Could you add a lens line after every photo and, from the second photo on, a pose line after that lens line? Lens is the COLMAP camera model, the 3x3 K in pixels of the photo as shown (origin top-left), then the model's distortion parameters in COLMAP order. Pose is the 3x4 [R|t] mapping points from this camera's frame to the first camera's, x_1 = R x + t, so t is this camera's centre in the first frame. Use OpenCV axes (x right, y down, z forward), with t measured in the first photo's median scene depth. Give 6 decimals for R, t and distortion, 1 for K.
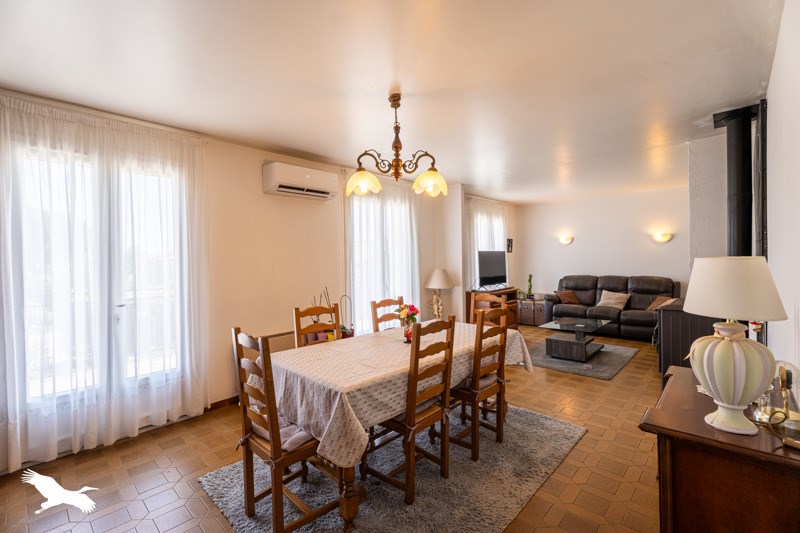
lens RADIAL K [[354.8, 0, 400.3], [0, 354.8, 265.6], [0, 0, 1]] dist [0.002546, 0.000242]
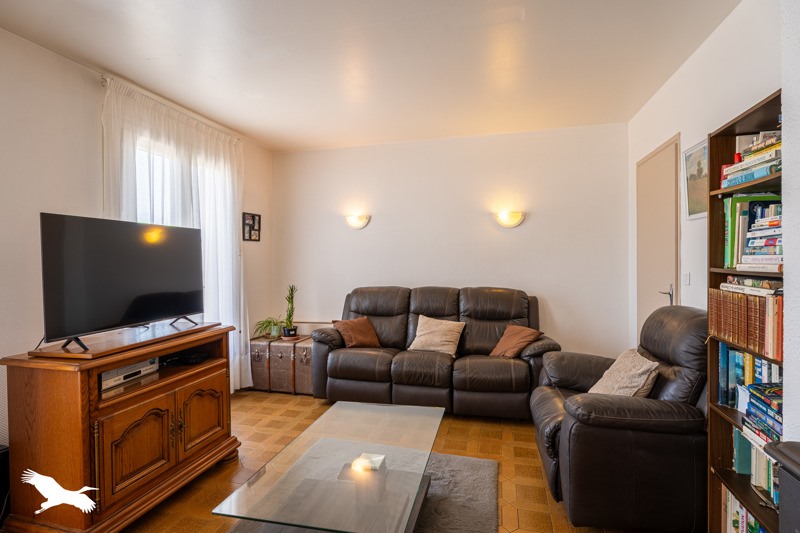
lens RADIAL K [[410.5, 0, 400.9], [0, 410.5, 267.1], [0, 0, 1]] dist [0.000344, 0.000010]
pose [[0.878201, 0.002037, 0.478288, 0.261727], [0.000709, 0.999984, -0.005561, 0.001844], [-0.478292, 0.005223, 0.878185, 0.489718]]
